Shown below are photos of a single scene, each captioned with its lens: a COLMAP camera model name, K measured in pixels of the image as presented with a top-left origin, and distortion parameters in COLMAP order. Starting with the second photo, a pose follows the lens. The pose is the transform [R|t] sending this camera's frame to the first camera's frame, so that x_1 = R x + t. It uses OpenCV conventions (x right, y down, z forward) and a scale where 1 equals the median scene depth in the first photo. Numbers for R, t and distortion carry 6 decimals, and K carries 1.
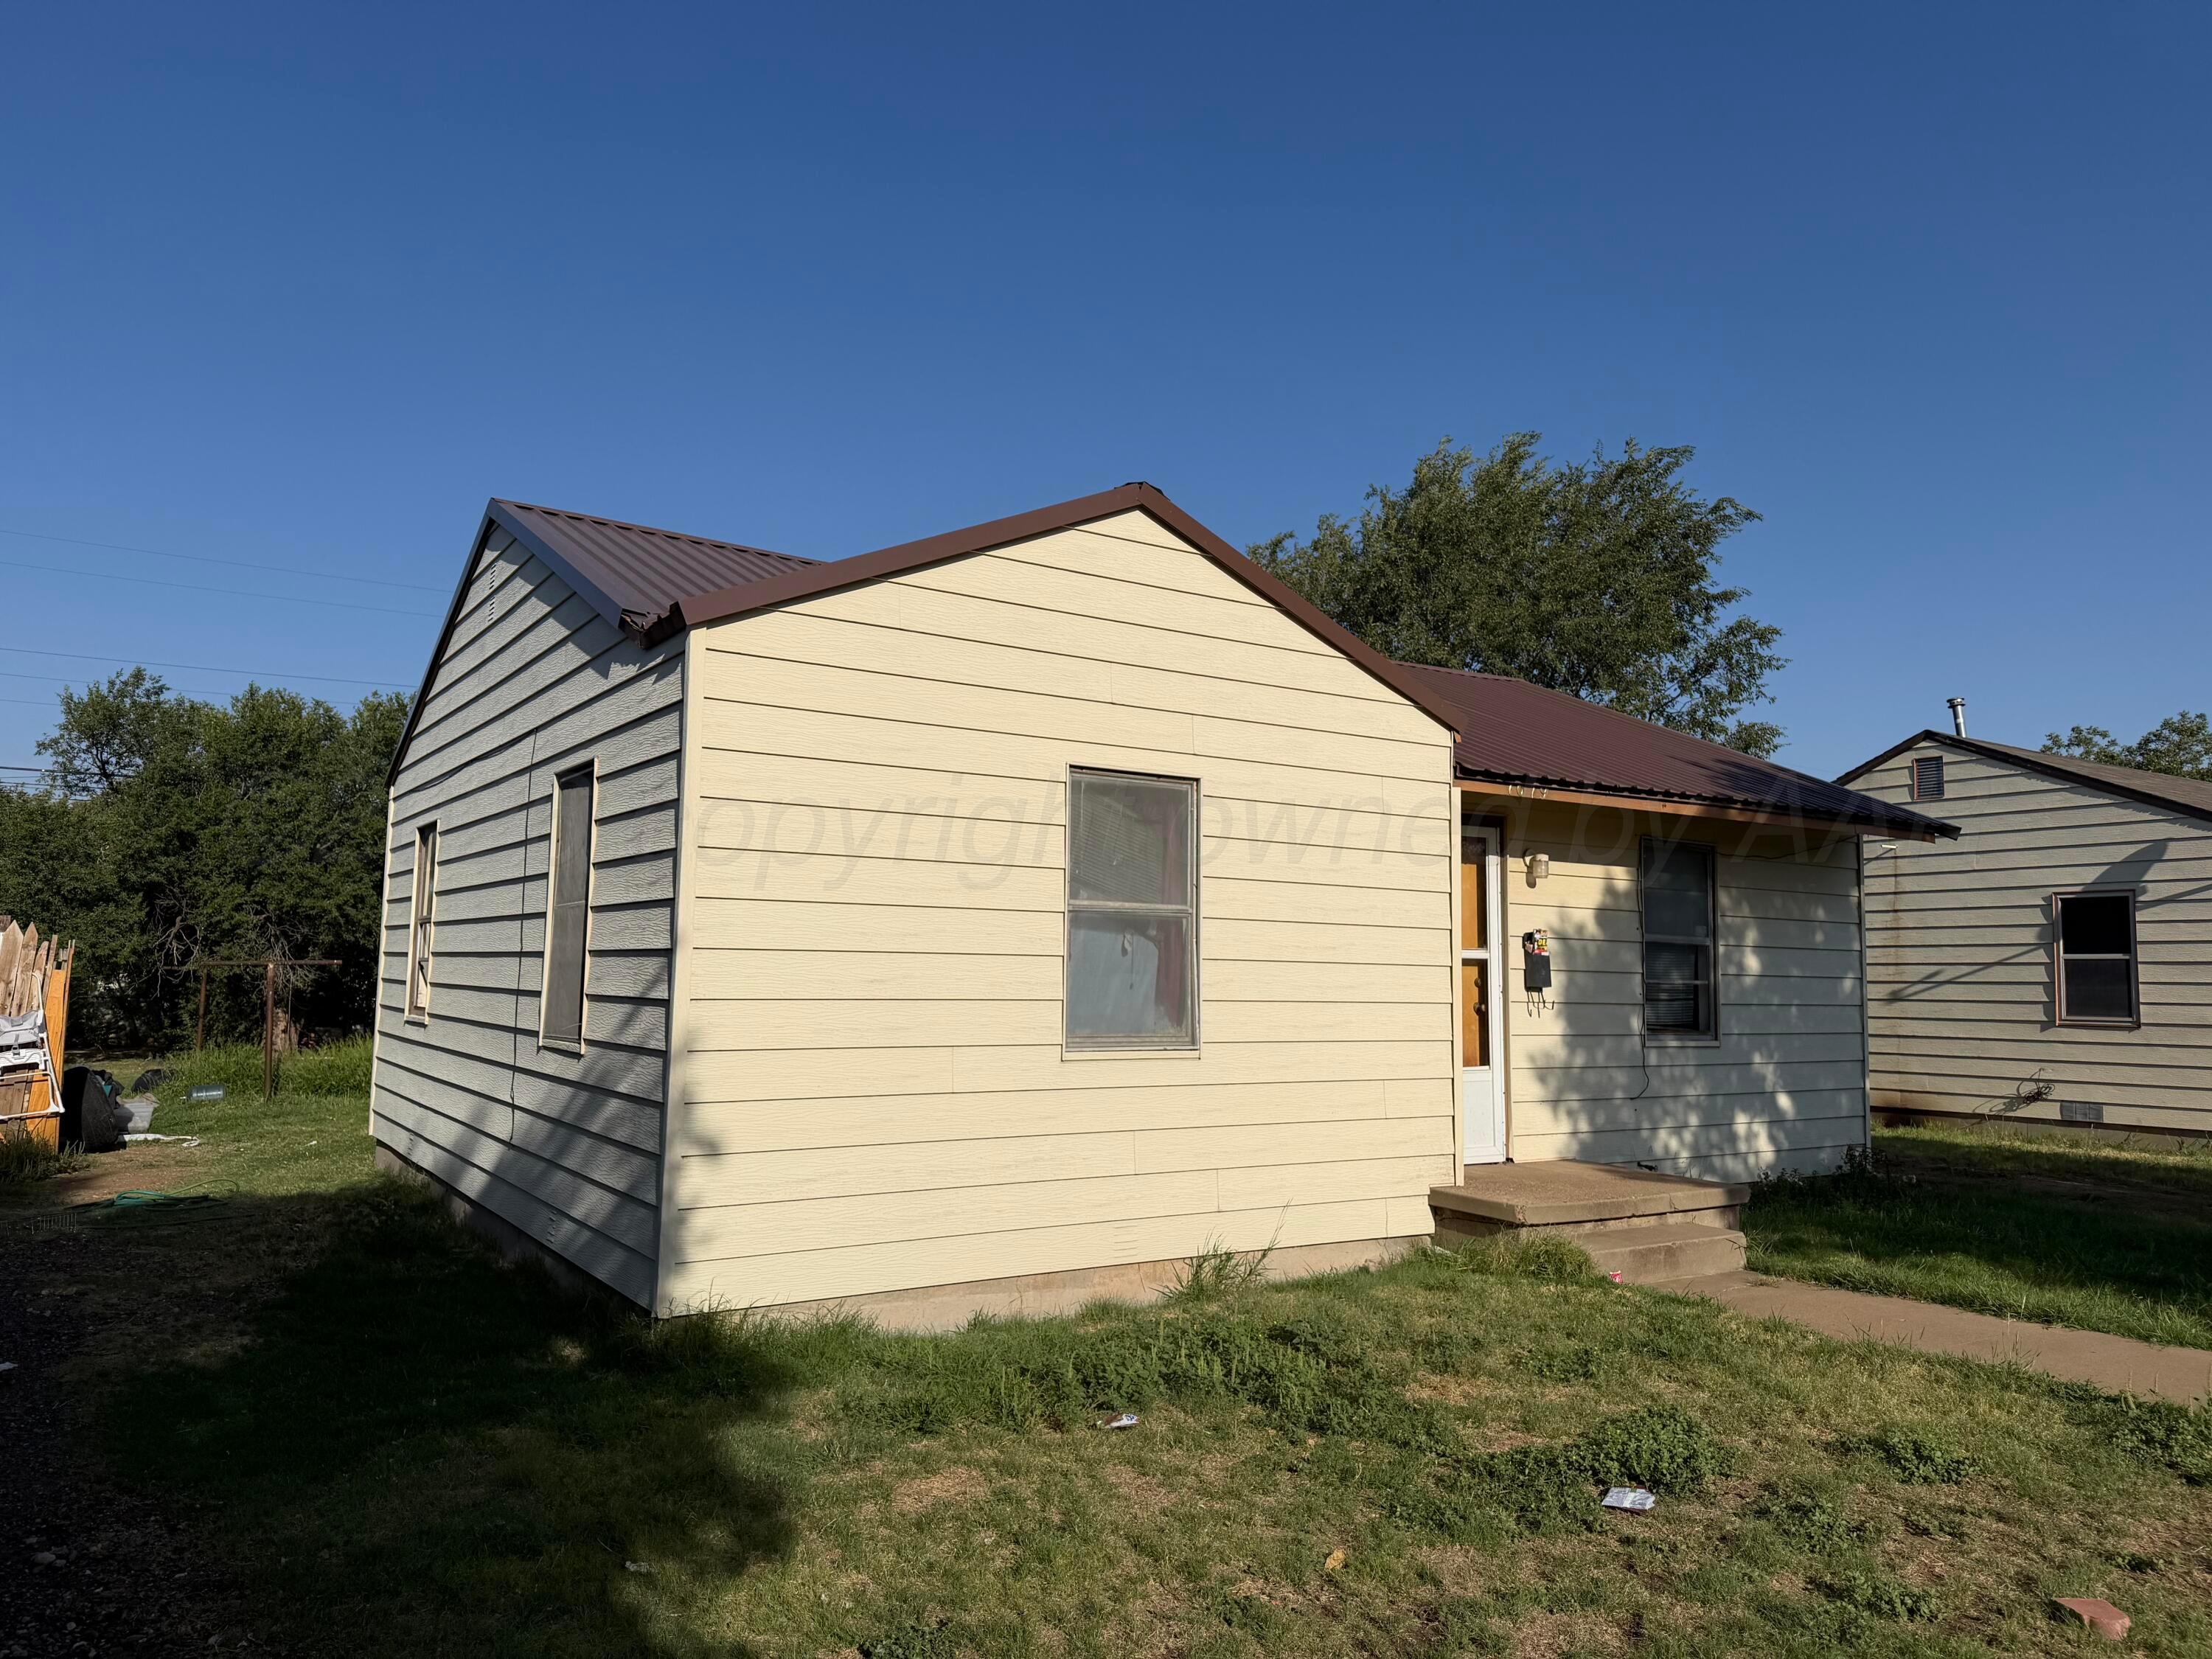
lens RADIAL K [[1549.6, 0, 1121.5], [0, 1549.6, 838.0], [0, 0, 1]] dist [0.070420, -0.018465]
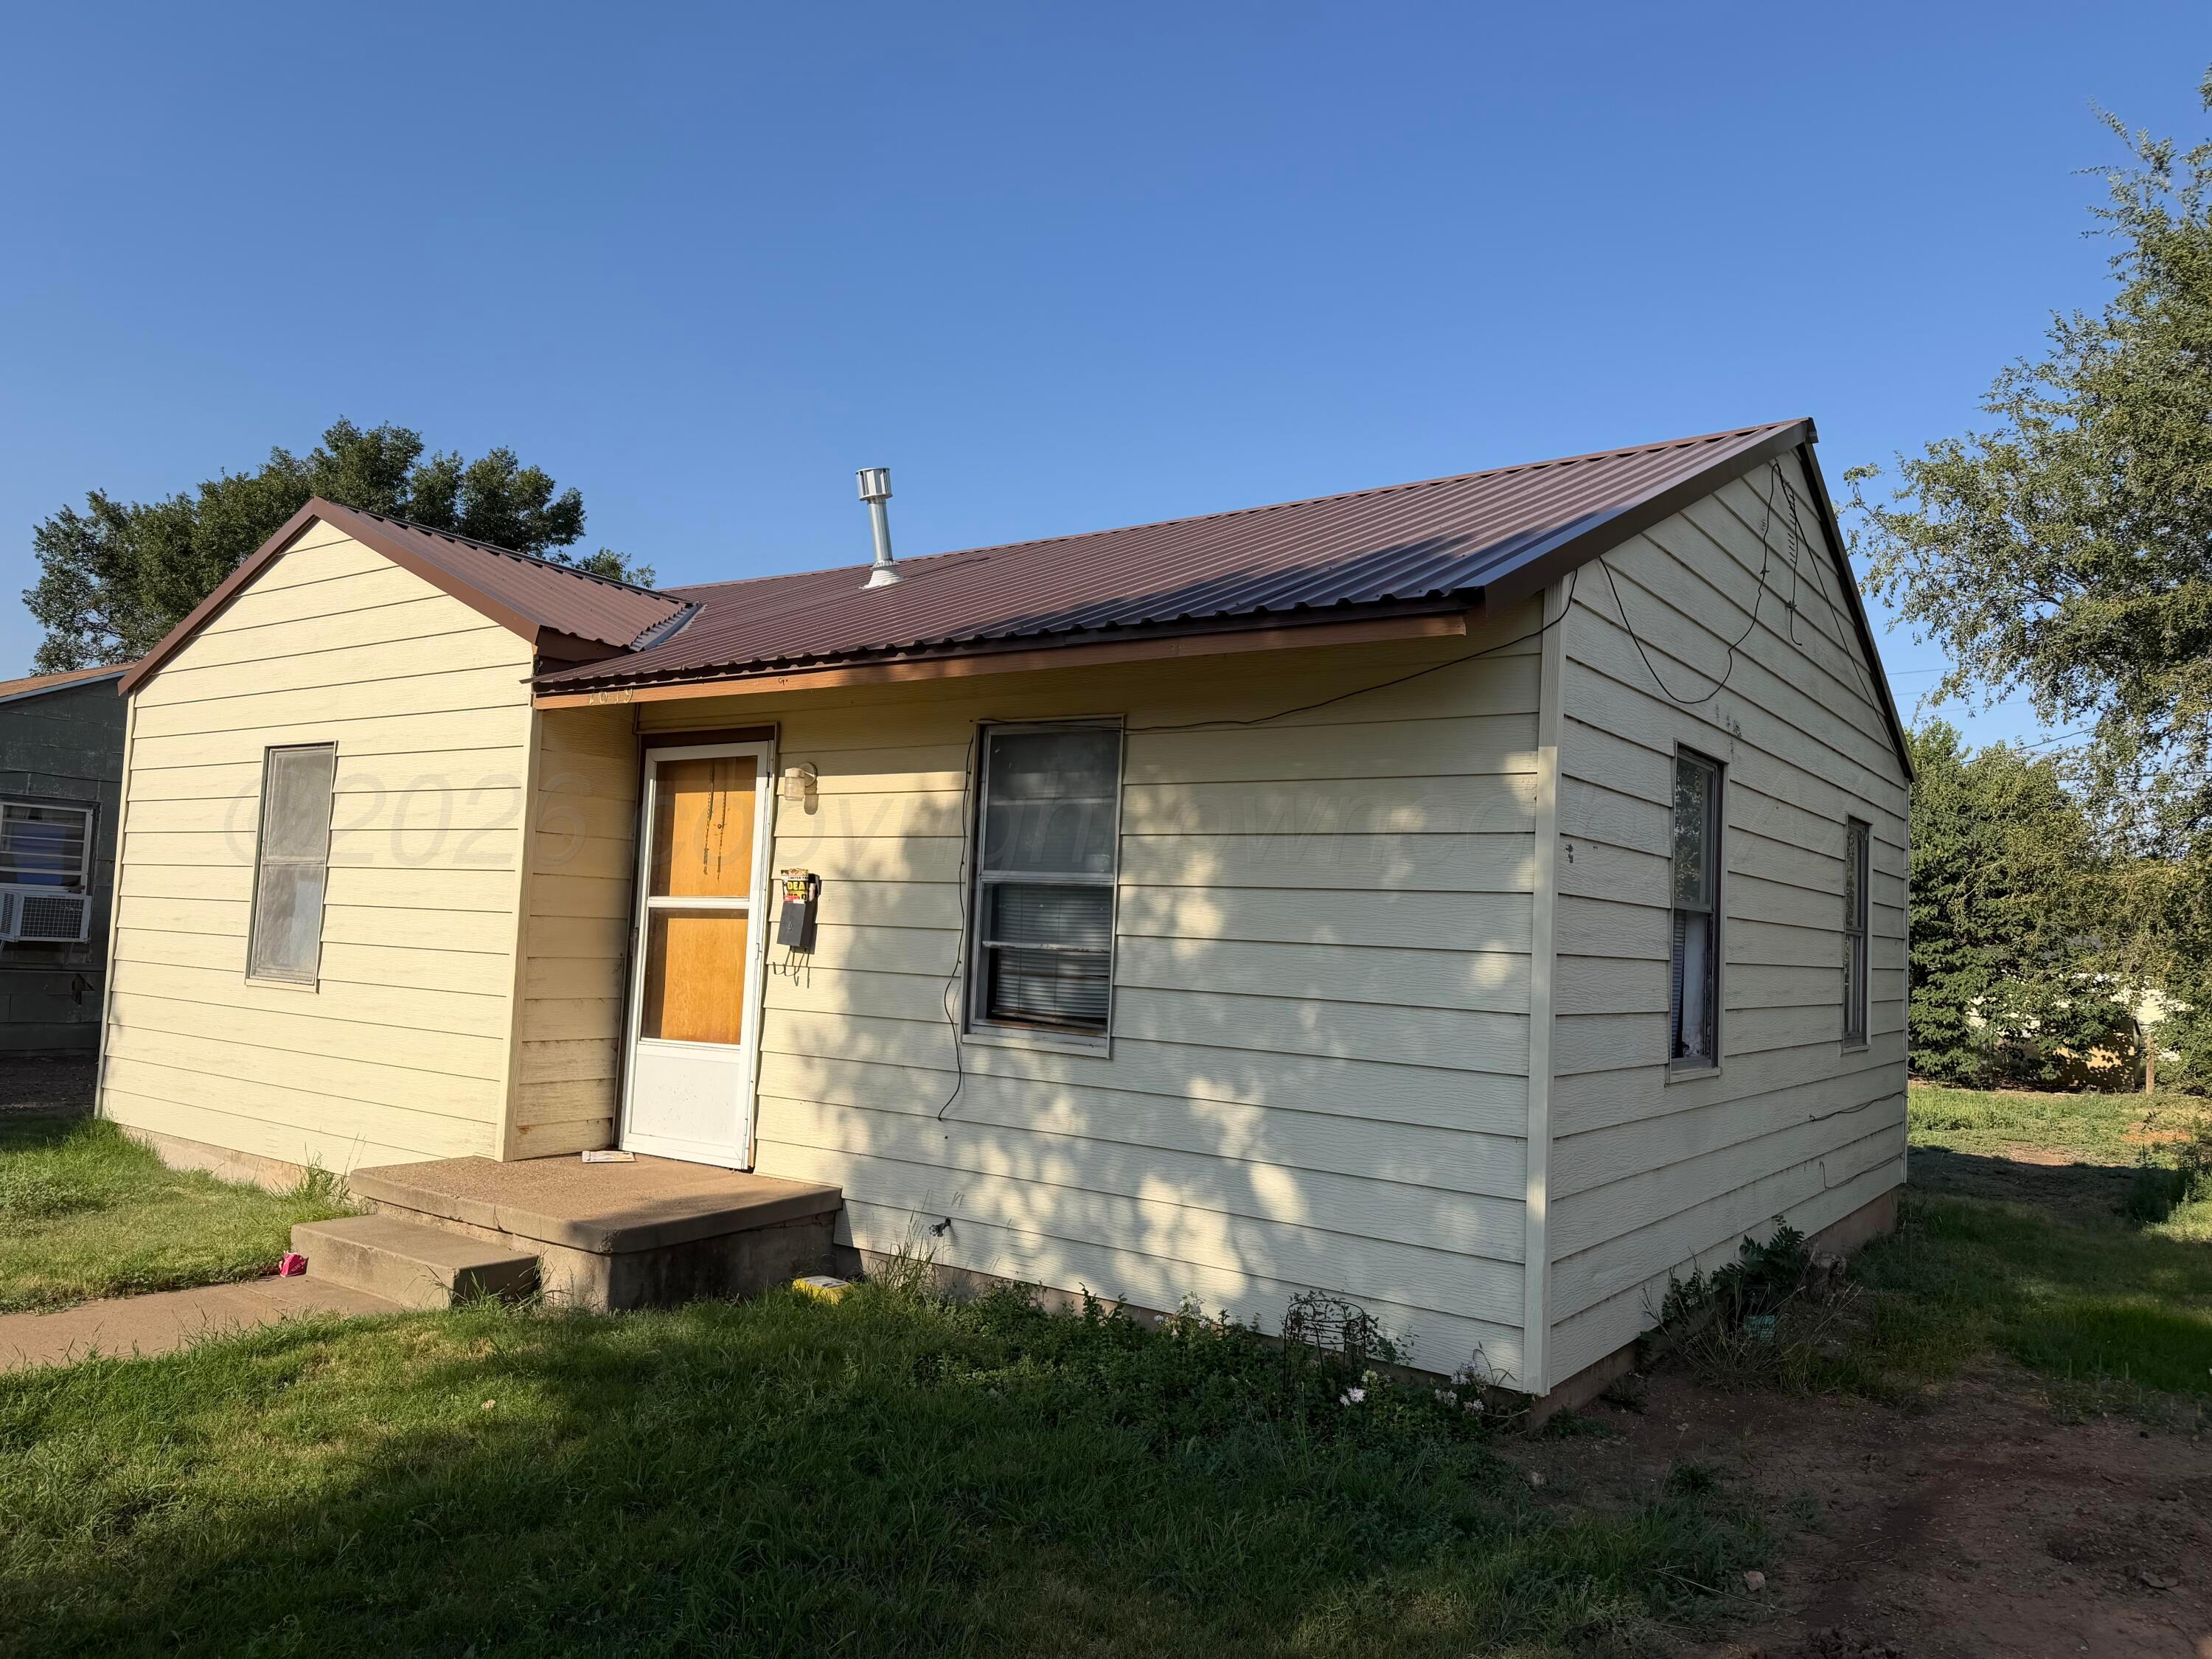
lens RADIAL K [[1549.6, 0, 1105.5], [0, 1549.6, 821.6], [0, 0, 1]] dist [0.070420, -0.018465]
pose [[0.342855, -0.064434, -0.937176, 1.017422], [0.048038, 0.997542, -0.051010, 0.081692], [0.938159, -0.027531, 0.345108, 0.881110]]
